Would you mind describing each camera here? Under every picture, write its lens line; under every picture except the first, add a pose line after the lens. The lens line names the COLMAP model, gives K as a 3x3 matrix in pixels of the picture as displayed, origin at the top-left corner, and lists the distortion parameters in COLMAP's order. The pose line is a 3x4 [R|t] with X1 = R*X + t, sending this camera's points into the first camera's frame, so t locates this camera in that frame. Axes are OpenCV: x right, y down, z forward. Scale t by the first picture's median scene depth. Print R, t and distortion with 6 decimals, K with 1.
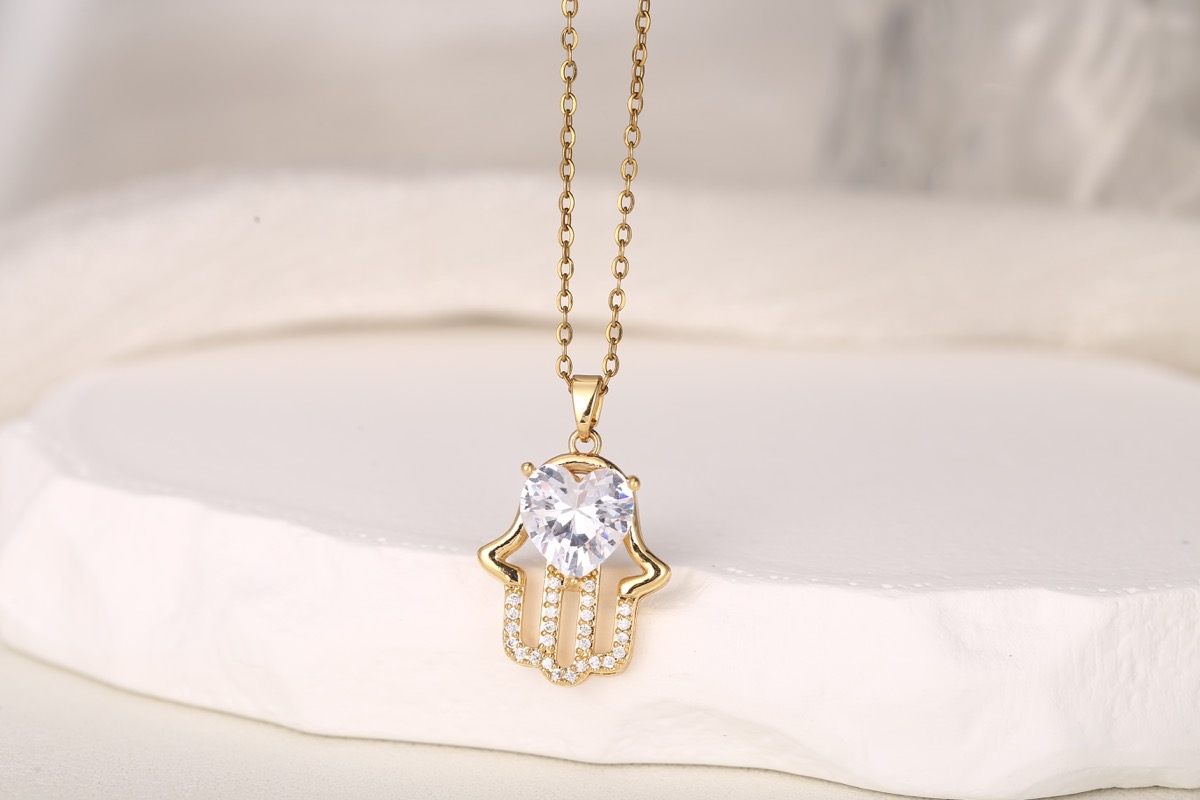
lens RADIAL K [[5636.2, 0, 603.8], [0, 5636.2, 397.6], [0, 0, 1]] dist [0.098797, 0.000000]
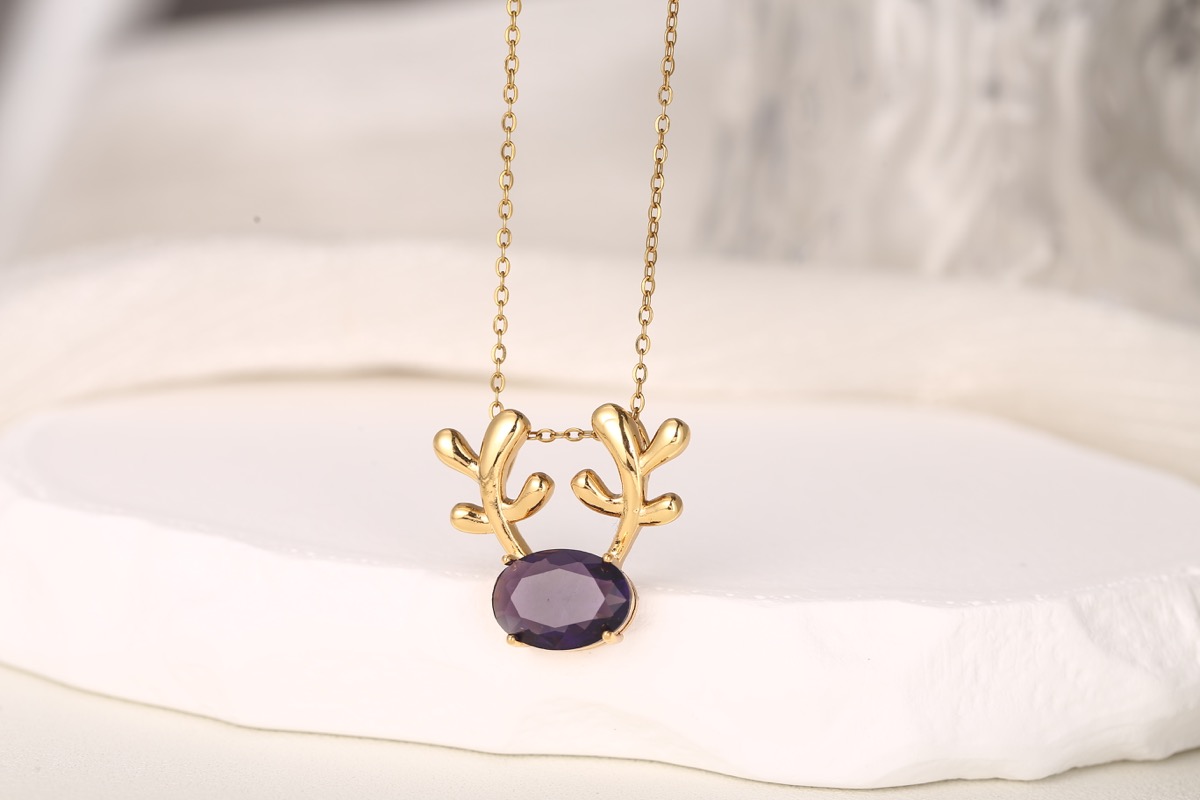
lens RADIAL K [[5636.2, 0, 607.8], [0, 5636.2, 393.2], [0, 0, 1]] dist [0.098797, 0.000000]
pose [[0.999457, 0.010891, 0.031113, -0.015566], [-0.009817, 0.999358, -0.034457, 0.031349], [-0.031469, 0.034132, 0.998922, -0.126028]]
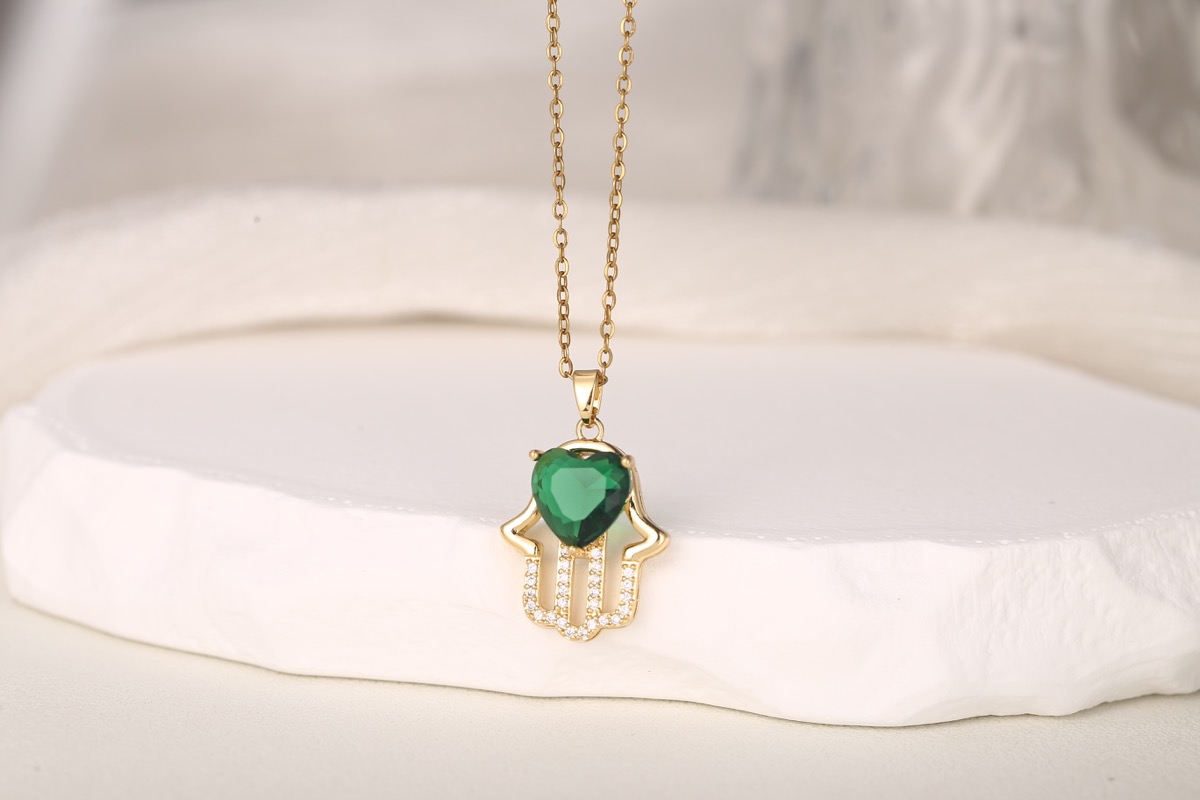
lens RADIAL K [[5636.2, 0, 596.3], [0, 5636.2, 408.1], [0, 0, 1]] dist [0.098797, 0.000000]
pose [[0.999912, -0.004066, 0.012596, -0.003402], [0.004267, 0.999863, -0.015995, 0.024640], [-0.012530, 0.016048, 0.999793, -0.140300]]
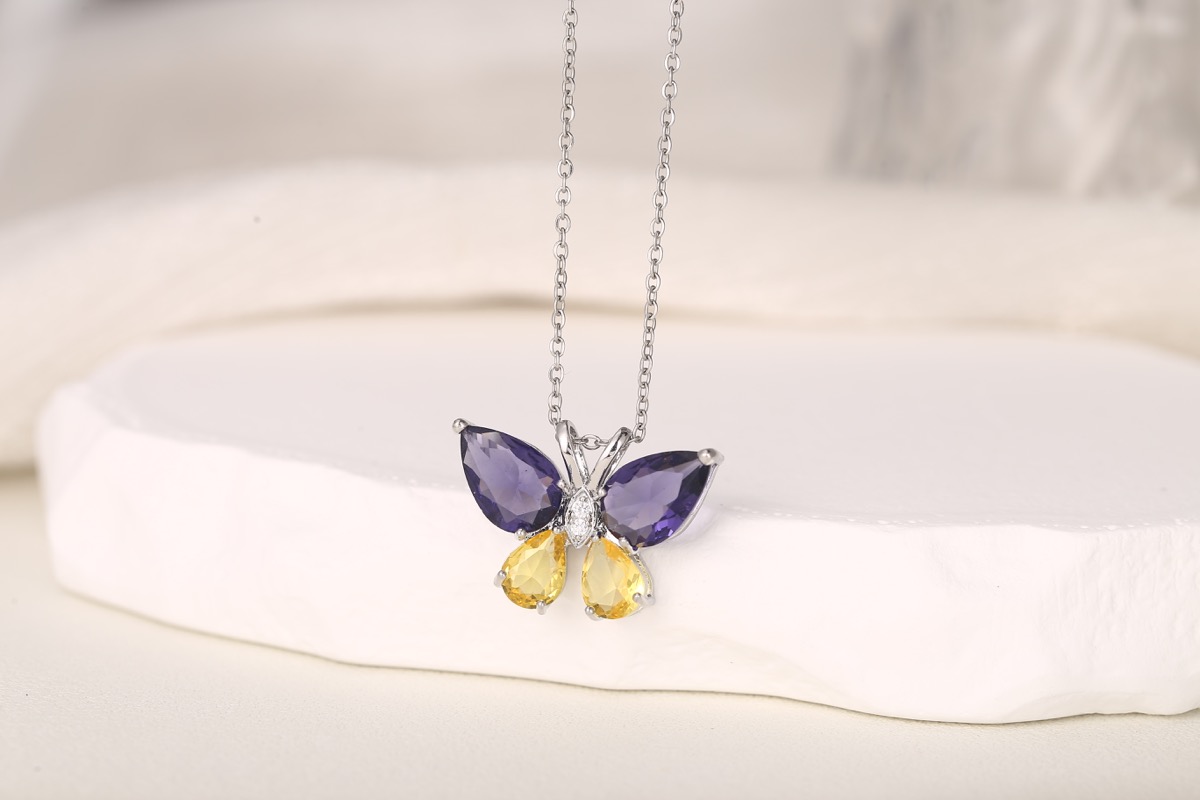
lens RADIAL K [[5636.2, 0, 596.1], [0, 5636.2, 404.4], [0, 0, 1]] dist [0.098797, 0.000000]
pose [[0.999914, 0.003824, -0.012545, 0.008918], [-0.004320, 0.999198, -0.039798, 0.053134], [0.012382, 0.039848, 0.999129, -0.070951]]
